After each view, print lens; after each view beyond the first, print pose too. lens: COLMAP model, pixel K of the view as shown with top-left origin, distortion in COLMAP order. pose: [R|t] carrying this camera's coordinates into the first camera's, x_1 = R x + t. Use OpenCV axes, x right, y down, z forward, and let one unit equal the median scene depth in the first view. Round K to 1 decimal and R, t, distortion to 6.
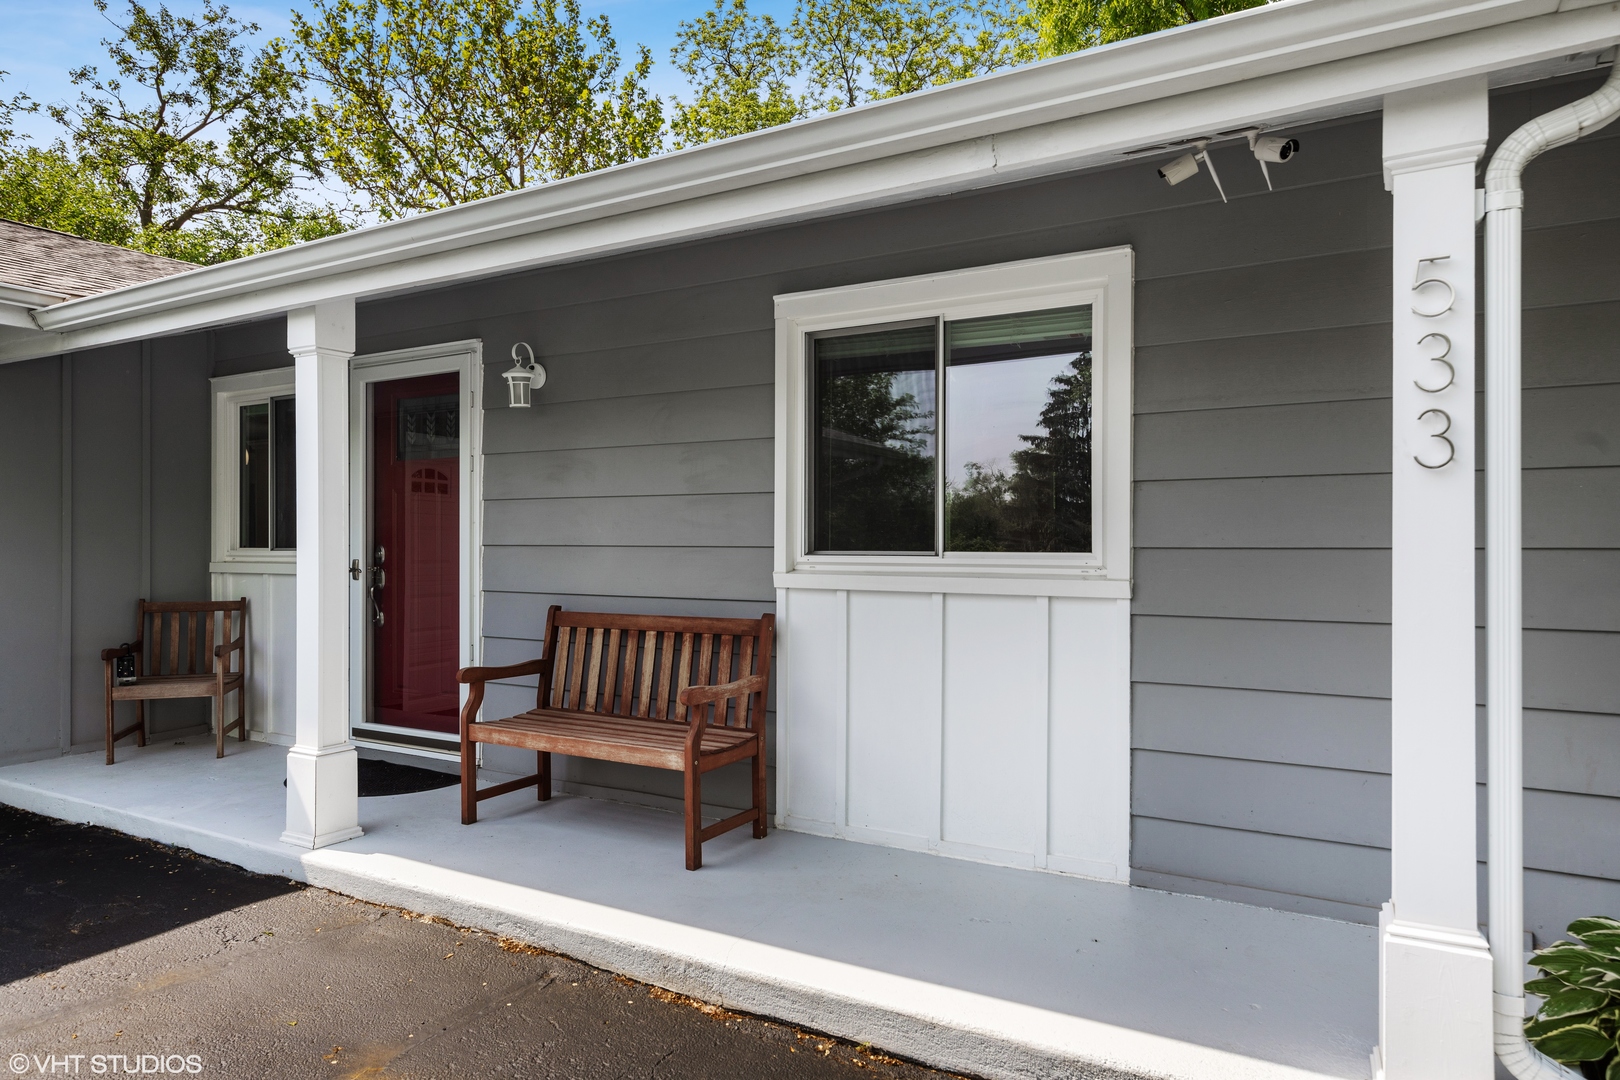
lens RADIAL K [[1067.4, 0, 808.8], [0, 1067.4, 476.2], [0, 0, 1]] dist [0.008050, 0.003756]
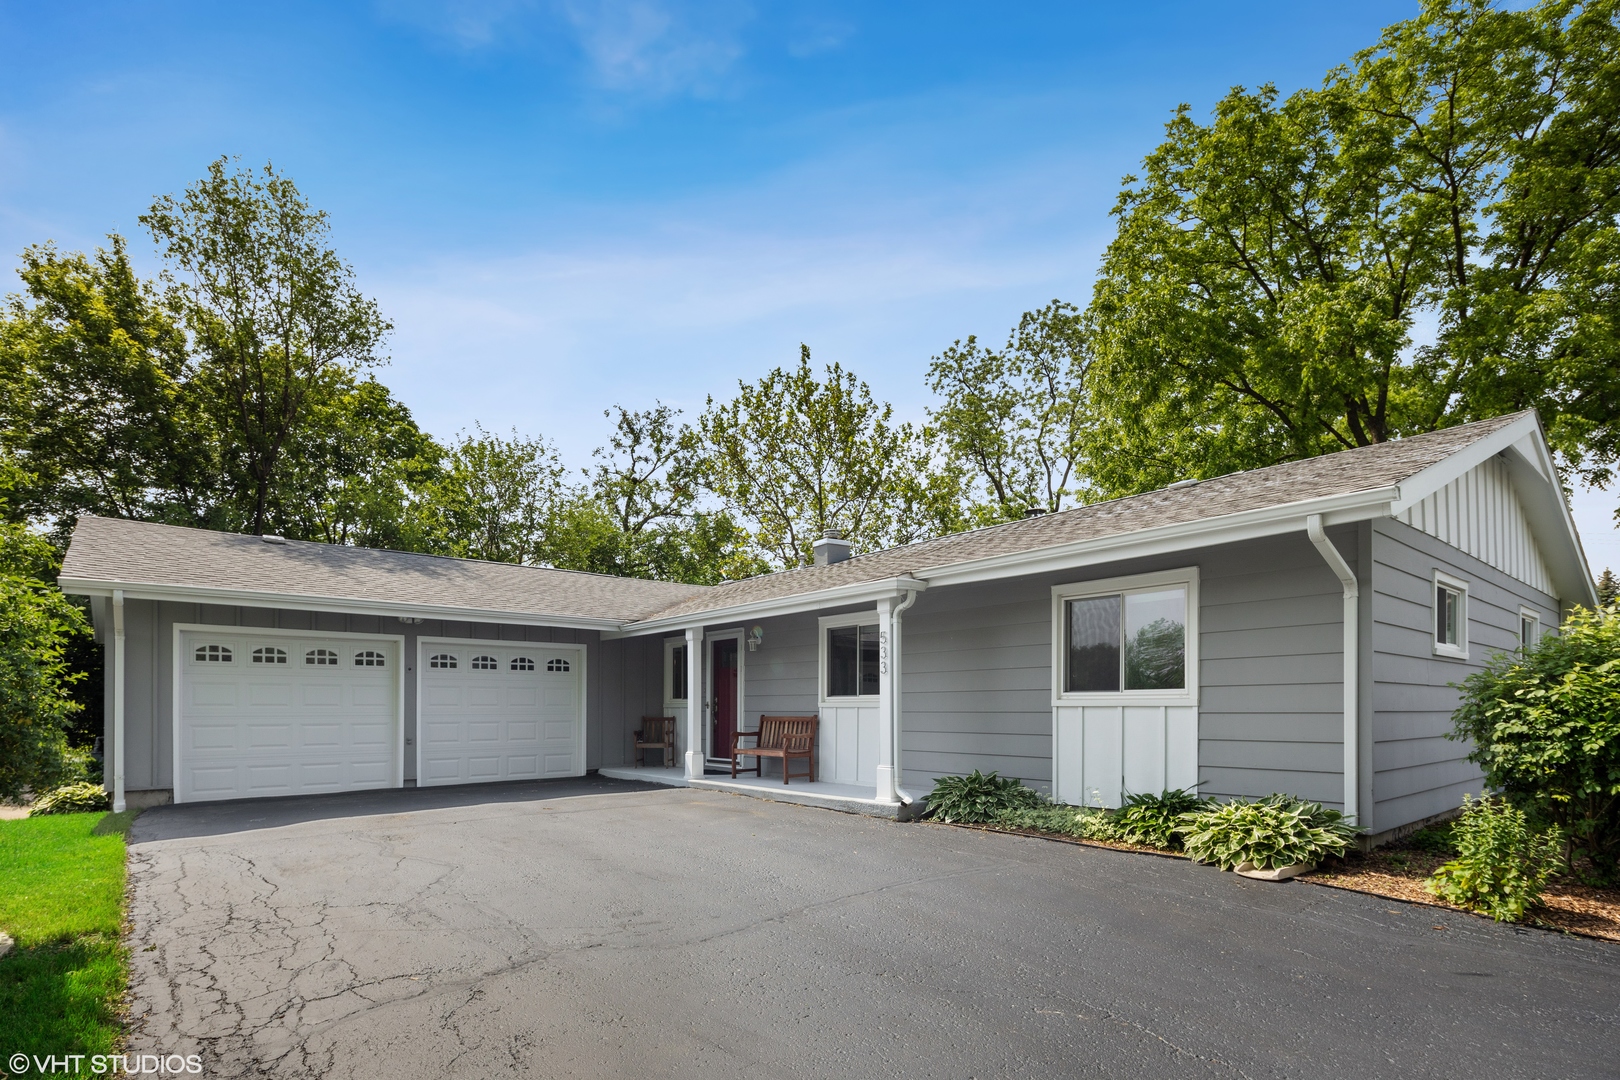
lens RADIAL K [[793.9, 0, 810.0], [0, 793.9, 540.0], [0, 0, 1]] dist [-0.001103, -0.000035]
pose [[0.950555, -0.066575, -0.303337, 0.092858], [0.021046, 0.988316, -0.150959, -0.004665], [0.309843, 0.137111, 0.940850, -0.178613]]
